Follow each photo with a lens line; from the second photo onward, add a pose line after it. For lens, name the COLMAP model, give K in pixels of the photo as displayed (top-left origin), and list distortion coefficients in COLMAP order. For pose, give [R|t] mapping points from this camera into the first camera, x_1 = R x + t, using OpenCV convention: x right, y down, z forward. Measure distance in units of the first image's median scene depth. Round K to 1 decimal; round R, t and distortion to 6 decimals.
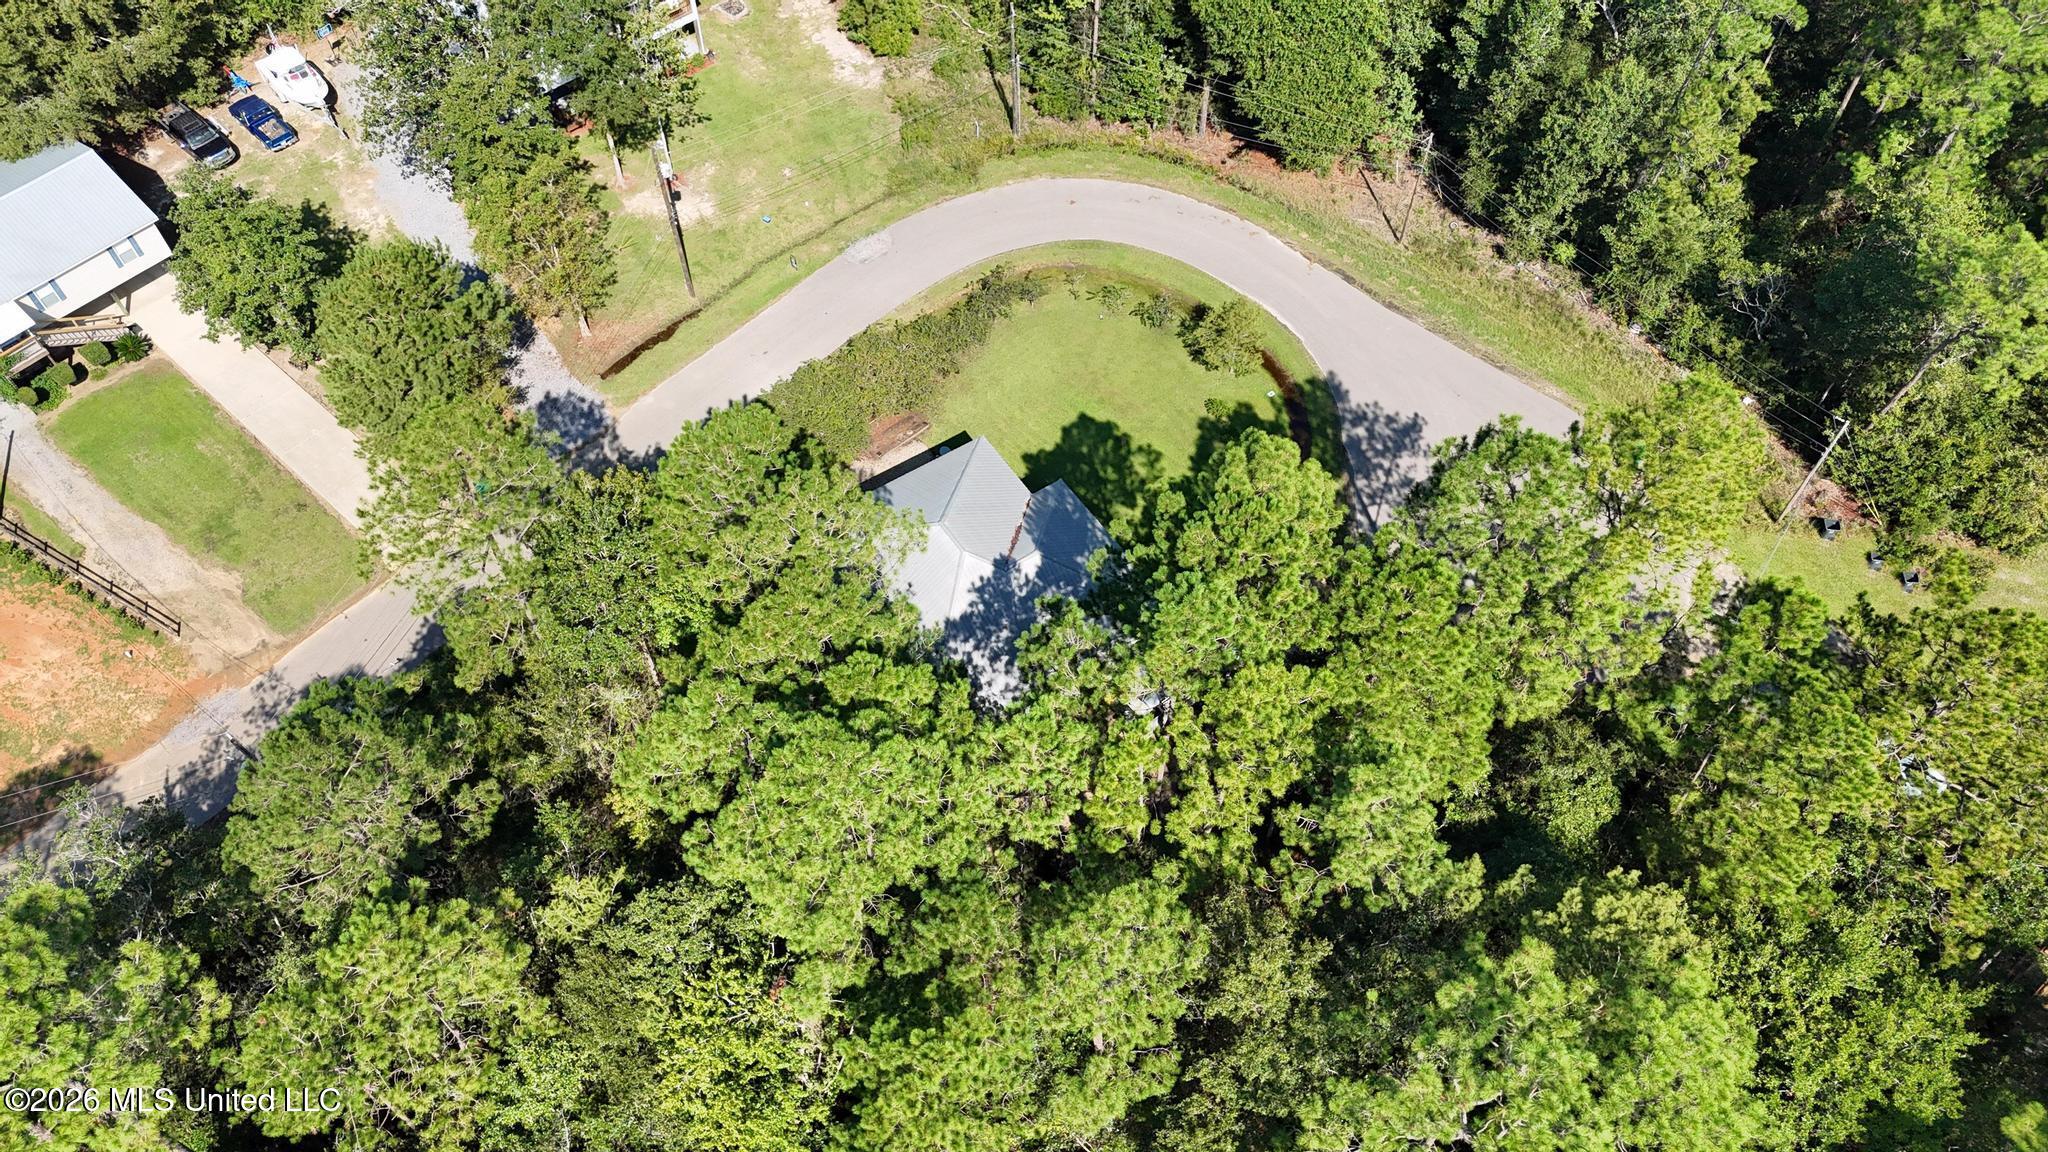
lens RADIAL K [[1509.8, 0, 1028.1], [0, 1509.8, 570.4], [0, 0, 1]] dist [0.066870, -0.068125]
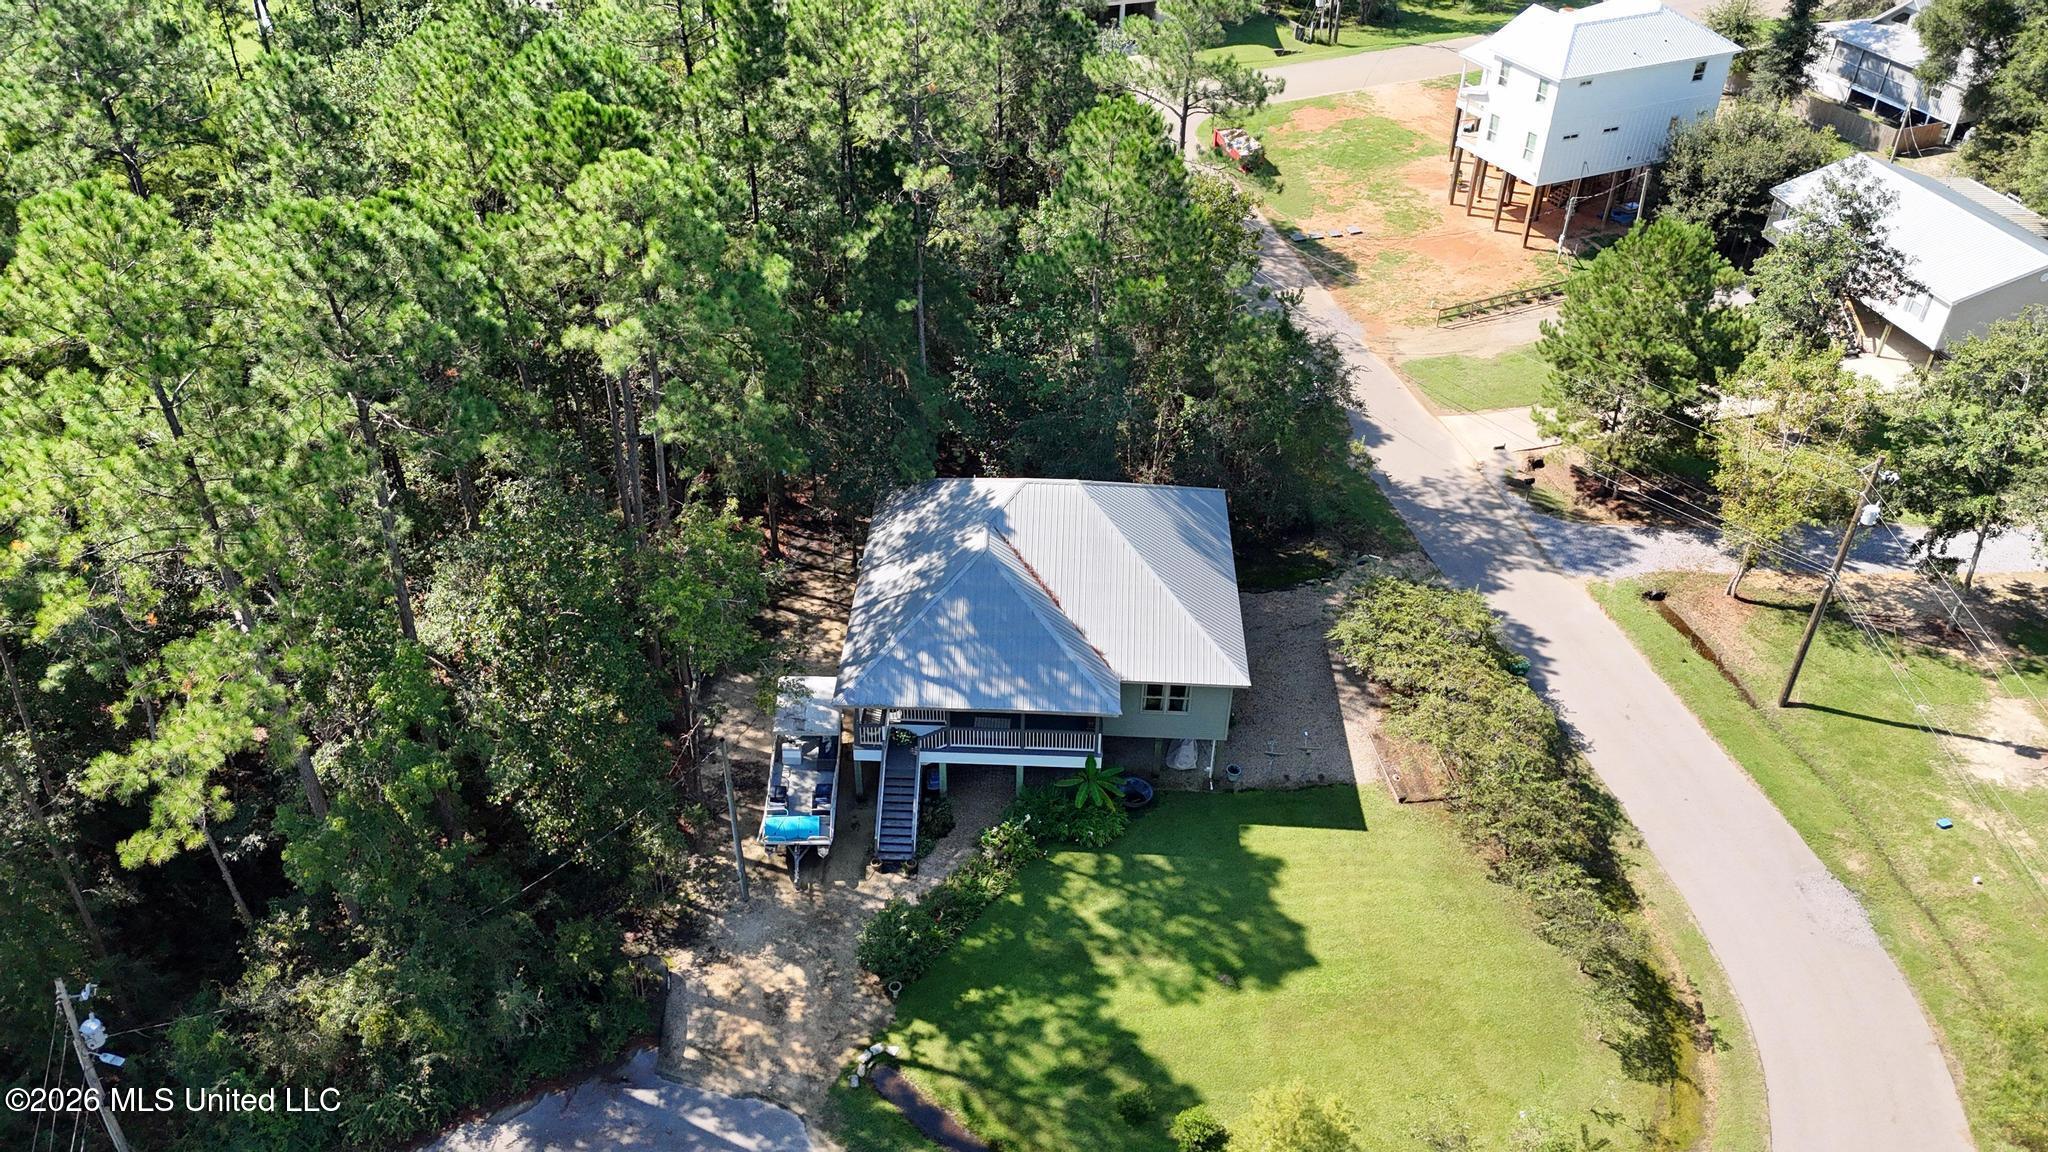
lens RADIAL K [[1509.8, 0, 1039.2], [0, 1509.8, 576.2], [0, 0, 1]] dist [0.066870, -0.068125]
pose [[-0.580731, 0.456226, -0.674247, 0.417412], [-0.688109, 0.167503, 0.706009, -0.461856], [0.435039, 0.873957, 0.216659, 0.694637]]
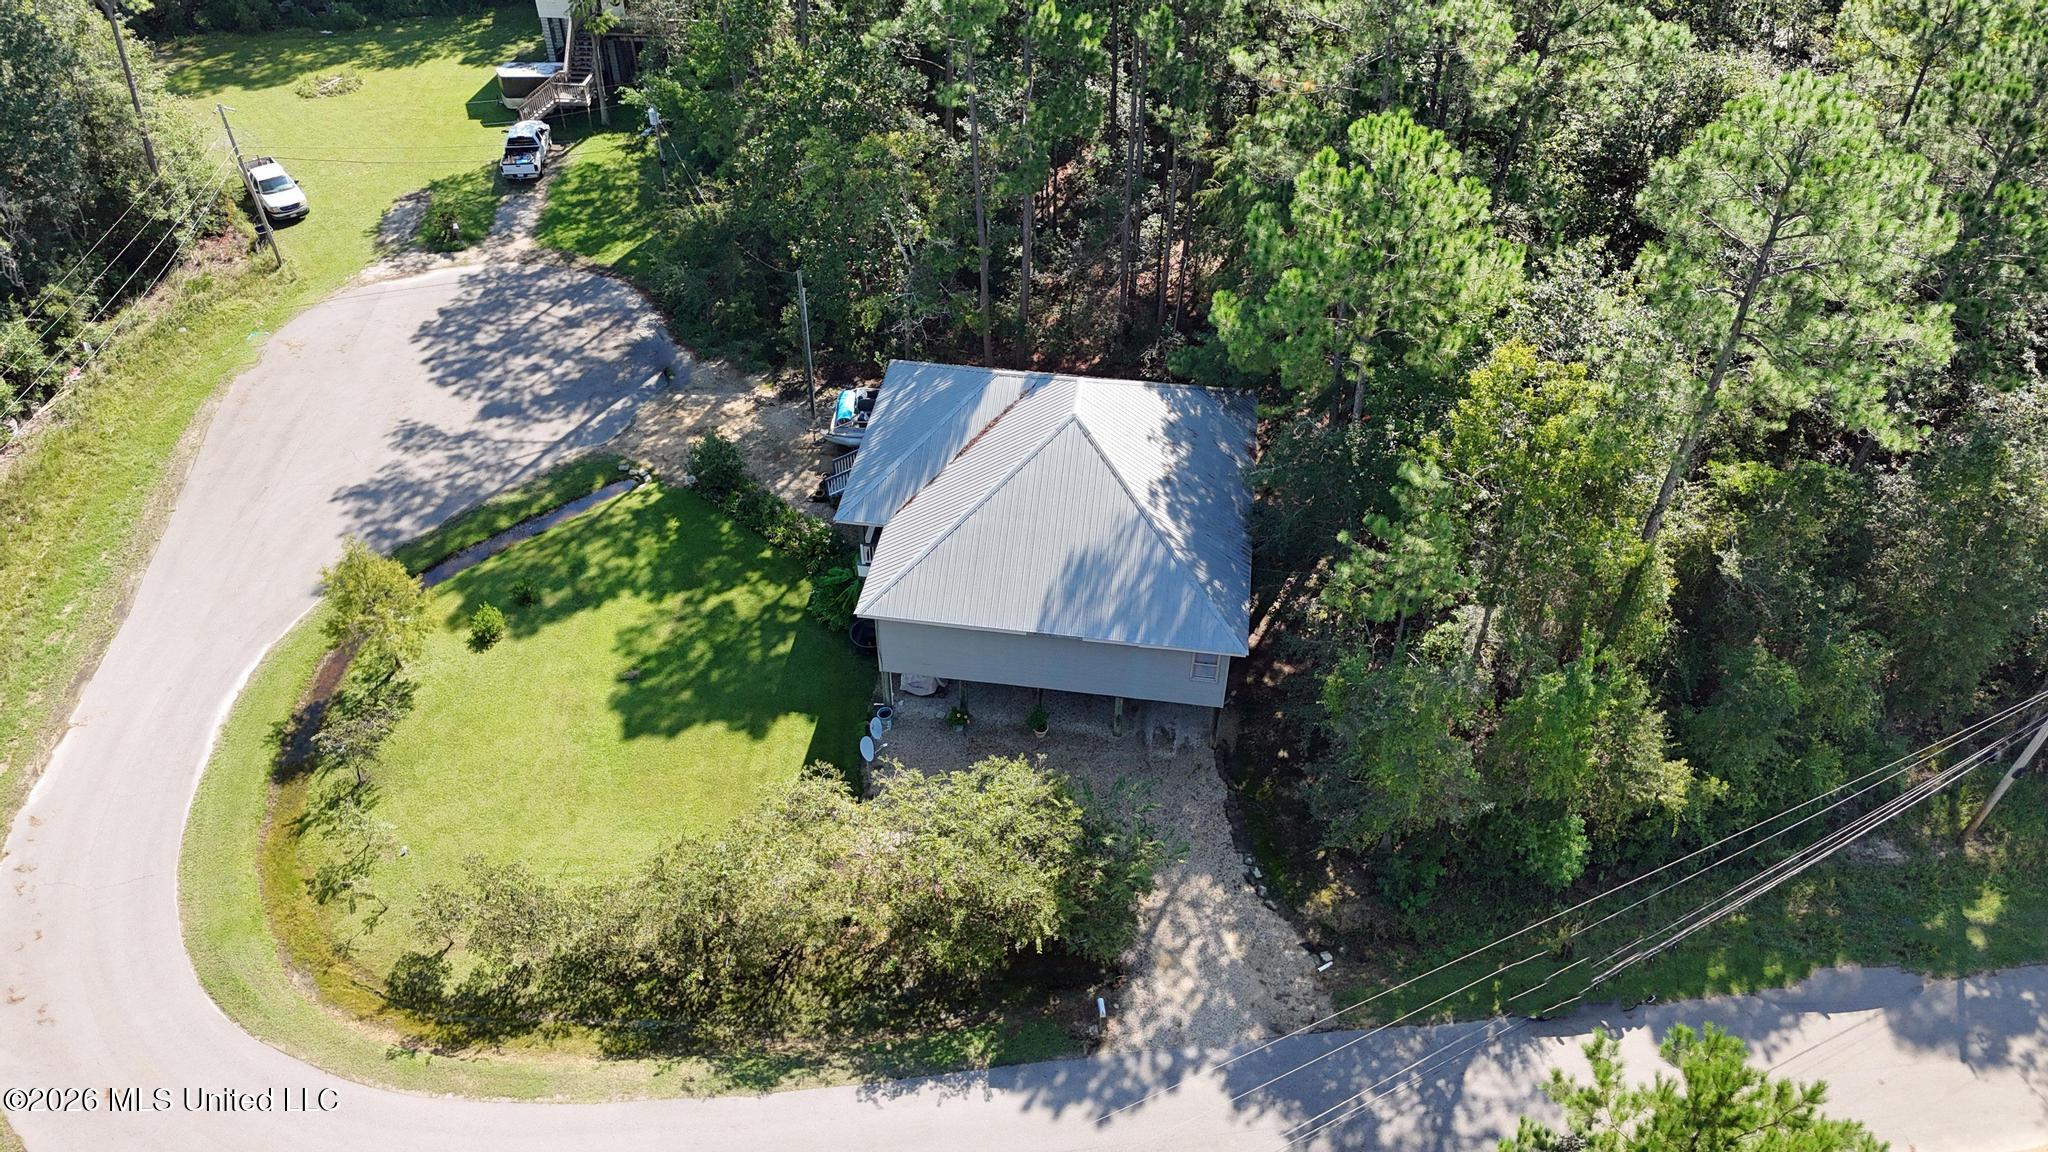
lens RADIAL K [[1509.8, 0, 1025.0], [0, 1509.8, 582.8], [0, 0, 1]] dist [0.066870, -0.068125]
pose [[-0.743723, -0.463475, 0.481734, -0.342292], [0.541494, 0.004893, 0.840691, -0.522478], [-0.391996, 0.886097, 0.247329, 0.728290]]
